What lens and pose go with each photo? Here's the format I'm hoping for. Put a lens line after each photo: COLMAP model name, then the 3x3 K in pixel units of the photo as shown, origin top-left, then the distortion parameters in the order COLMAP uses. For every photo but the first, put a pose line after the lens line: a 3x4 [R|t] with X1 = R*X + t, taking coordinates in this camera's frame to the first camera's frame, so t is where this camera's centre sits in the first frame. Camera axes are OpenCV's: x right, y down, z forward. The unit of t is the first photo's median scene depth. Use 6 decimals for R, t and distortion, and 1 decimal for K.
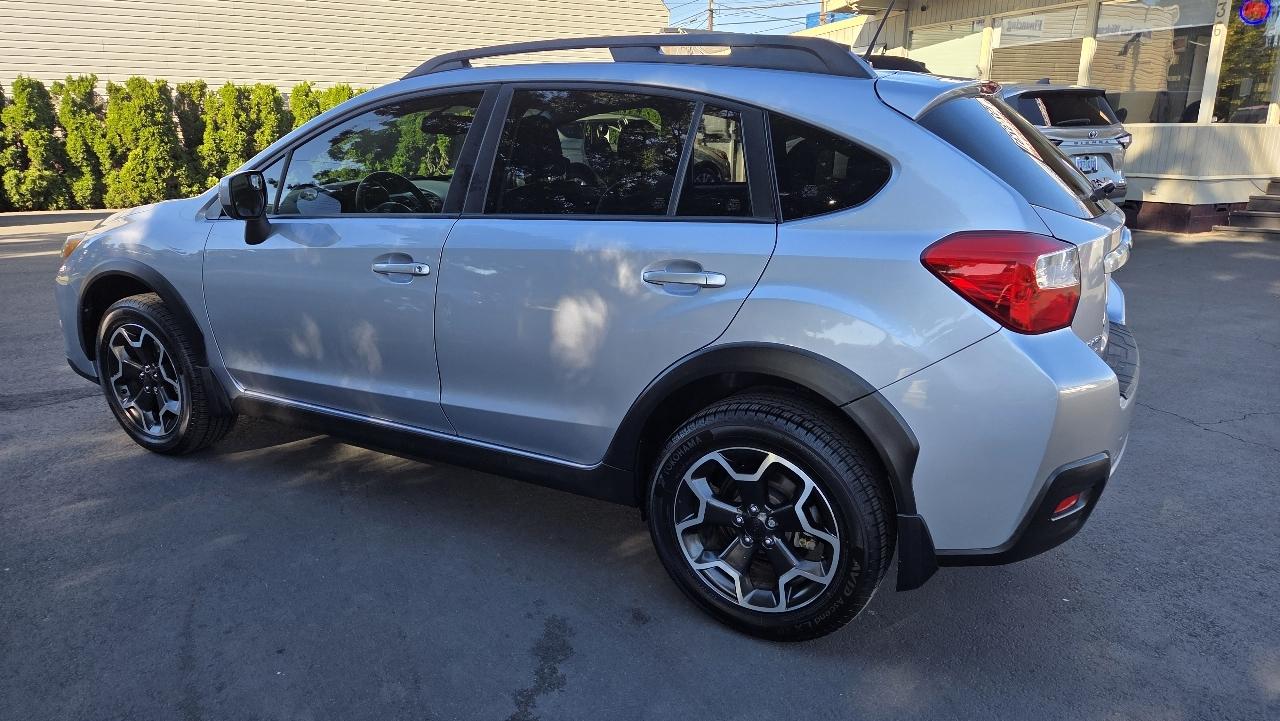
lens RADIAL K [[836.0, 0, 633.8], [0, 836.0, 365.4], [0, 0, 1]] dist [0.055454, -0.041073]
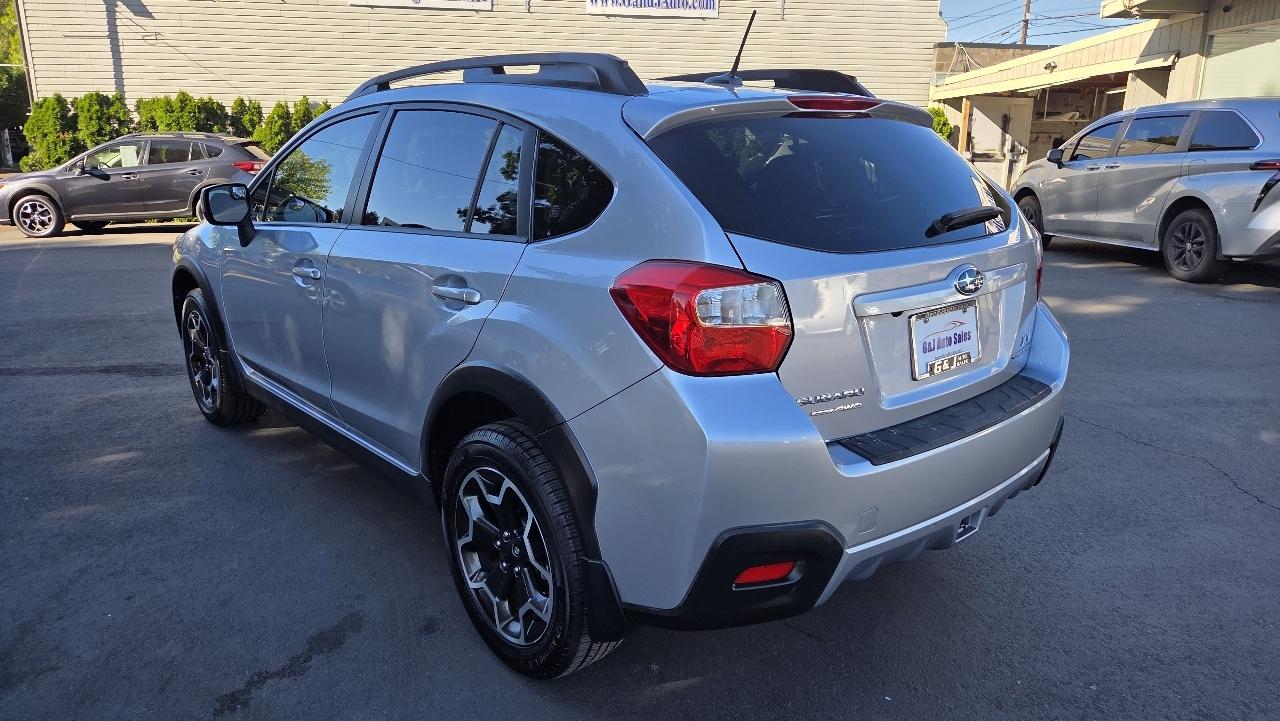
lens RADIAL K [[836.0, 0, 634.8], [0, 836.0, 356.8], [0, 0, 1]] dist [0.055454, -0.041073]
pose [[0.945584, 0.080931, -0.315153, 0.466317], [-0.090784, 0.995731, -0.016688, -0.024879], [0.312457, 0.044391, 0.948894, 0.090189]]
